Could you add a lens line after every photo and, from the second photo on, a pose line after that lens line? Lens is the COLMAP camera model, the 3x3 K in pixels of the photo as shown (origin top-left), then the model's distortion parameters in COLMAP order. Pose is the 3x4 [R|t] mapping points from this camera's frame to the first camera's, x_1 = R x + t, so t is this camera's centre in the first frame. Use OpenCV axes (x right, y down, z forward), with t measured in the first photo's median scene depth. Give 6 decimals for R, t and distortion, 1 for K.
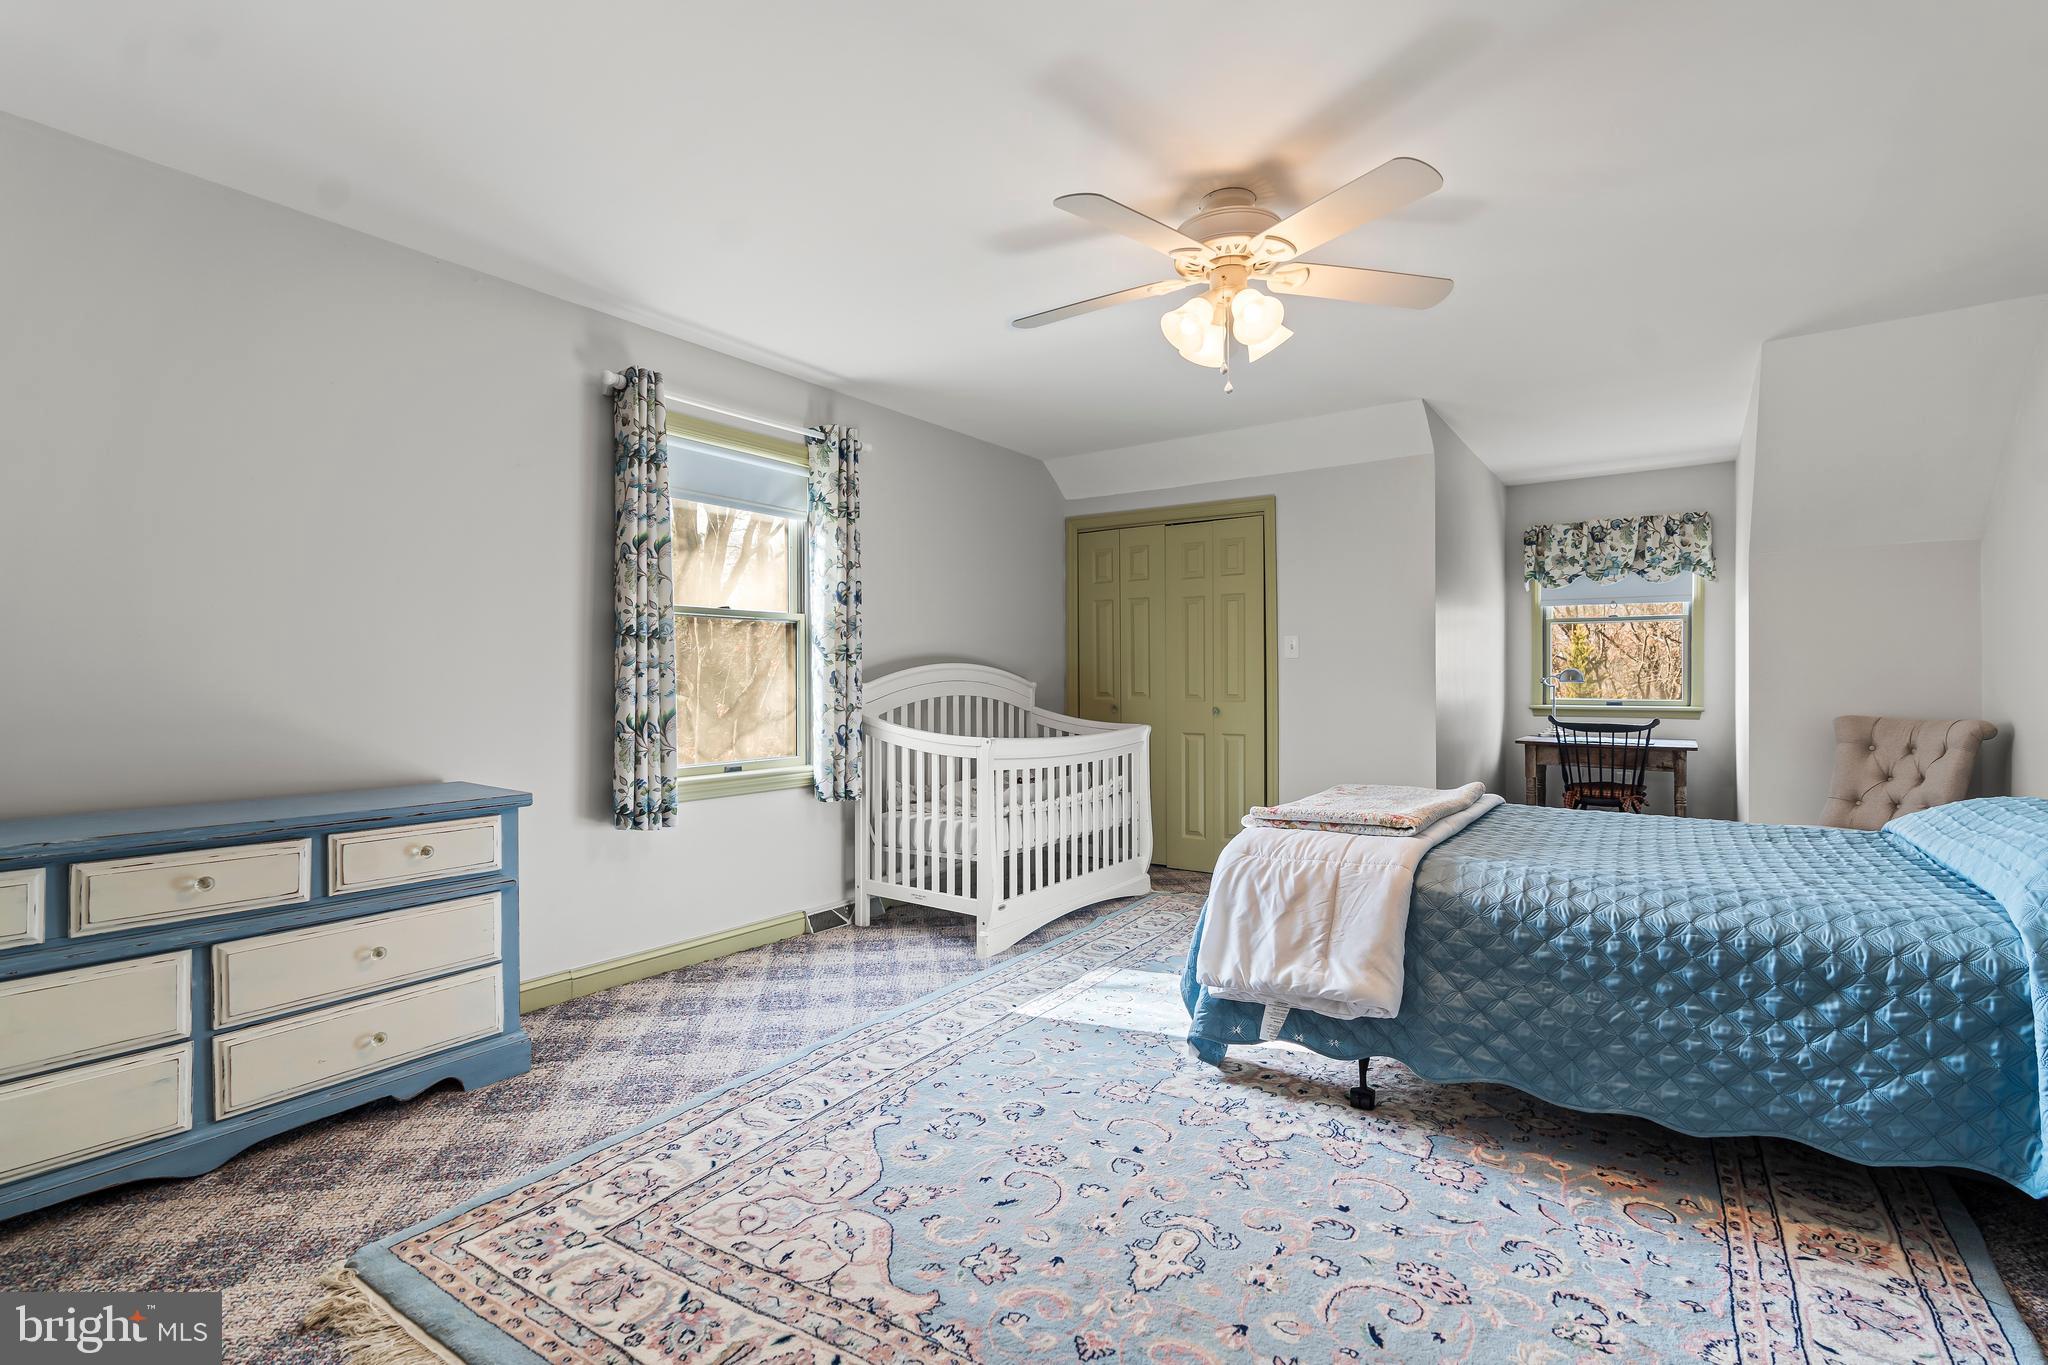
lens RADIAL K [[933.1, 0, 1025.6], [0, 933.1, 681.7], [0, 0, 1]] dist [-0.010459, 0.003847]
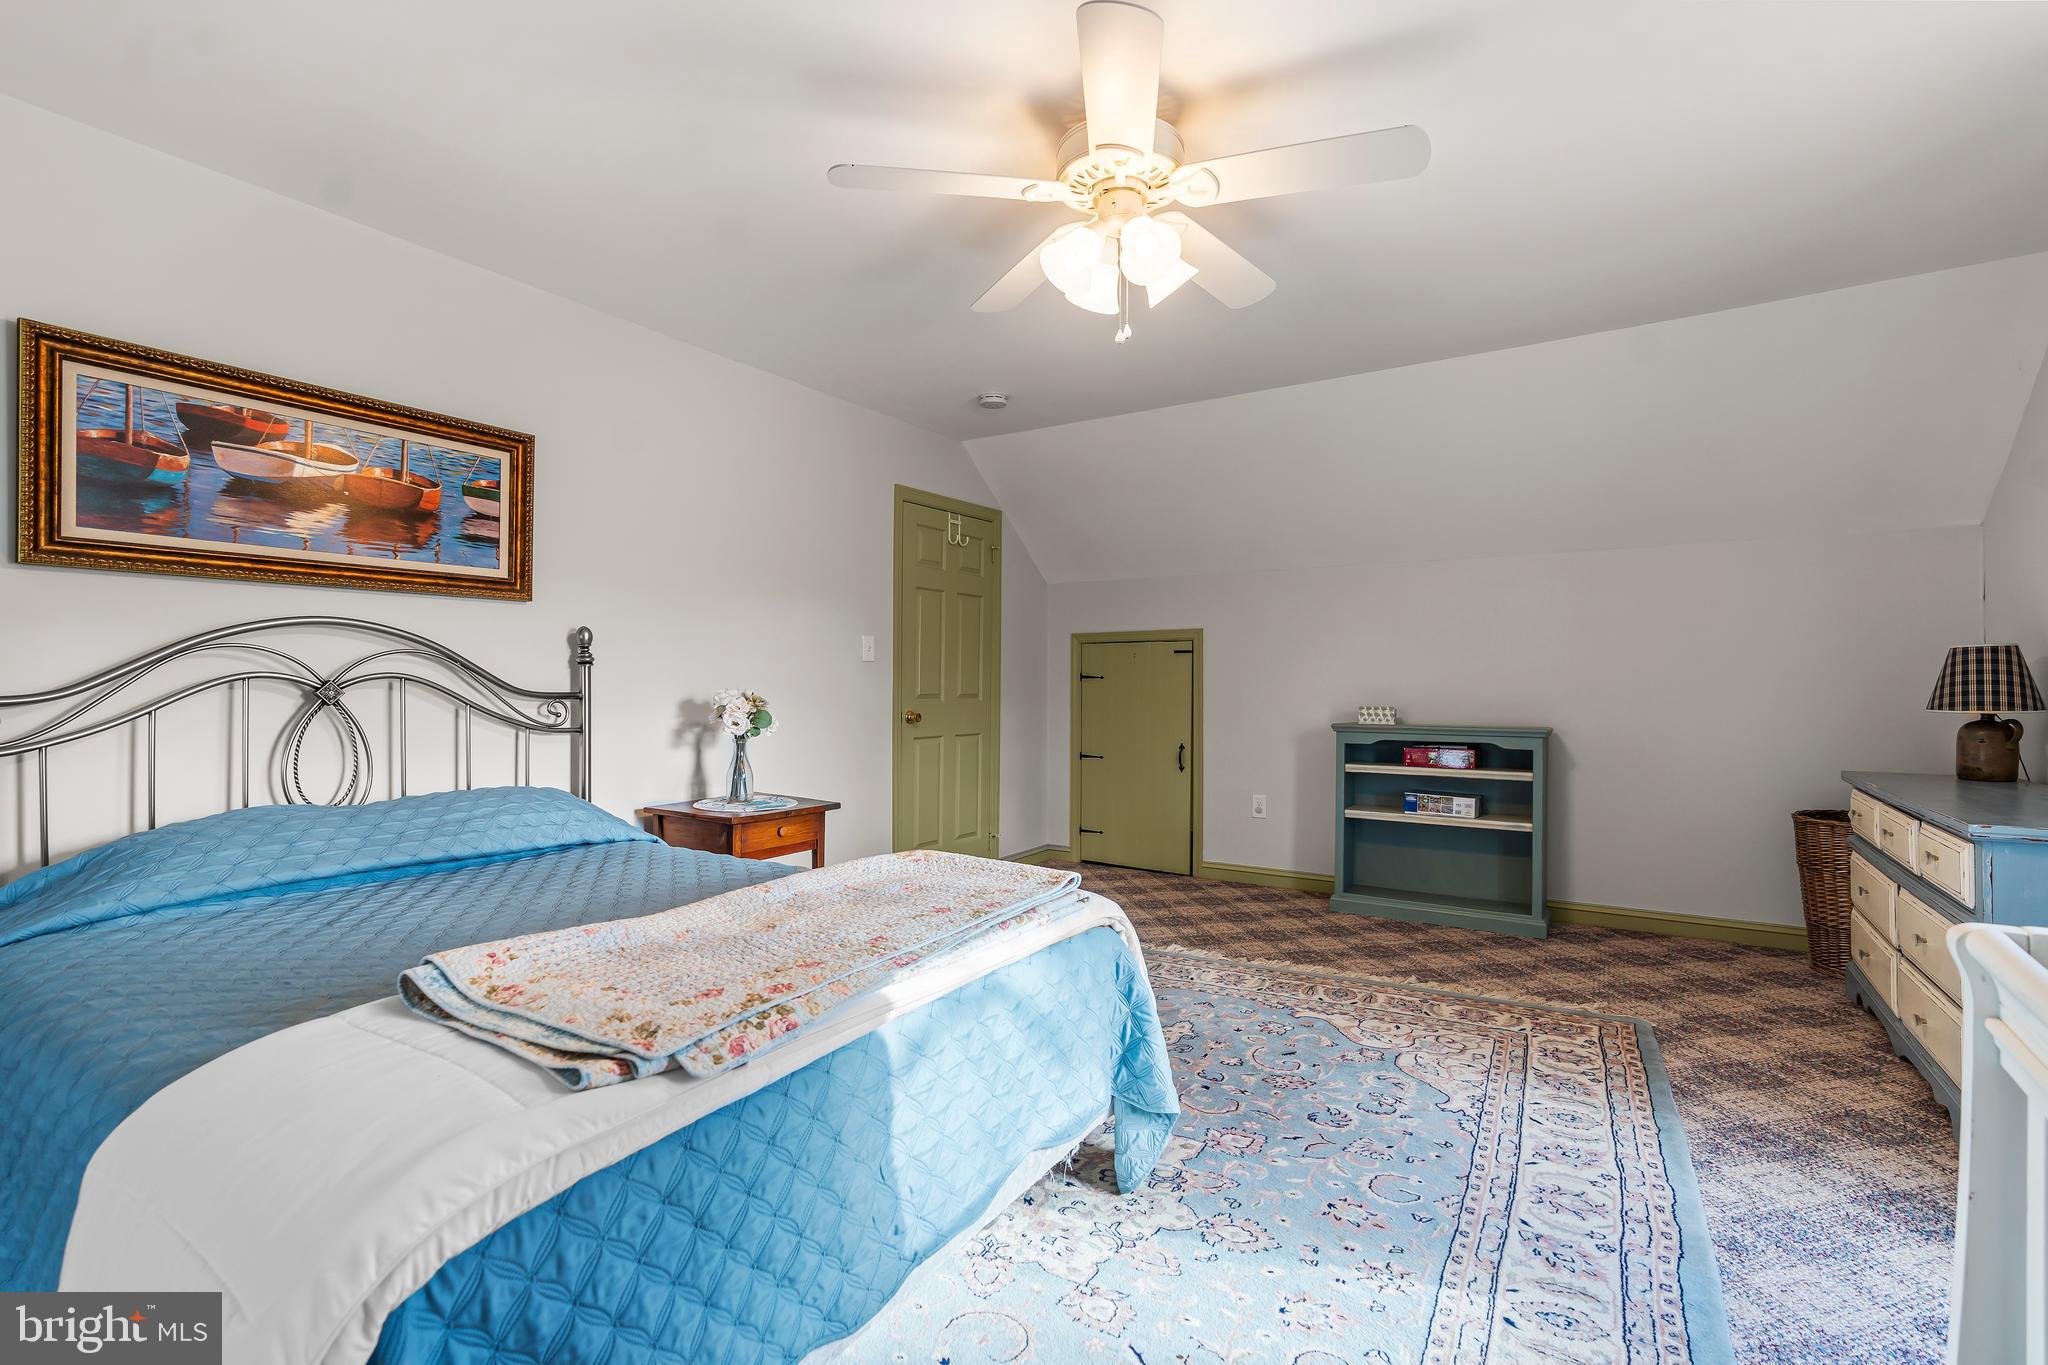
lens RADIAL K [[933.1, 0, 1026.3], [0, 933.1, 678.9], [0, 0, 1]] dist [-0.010459, 0.003847]
pose [[-0.998887, -0.000021, -0.047157, 0.436486], [-0.000220, 0.999991, 0.004213, -0.014480], [0.047156, 0.004219, -0.998879, 2.347924]]
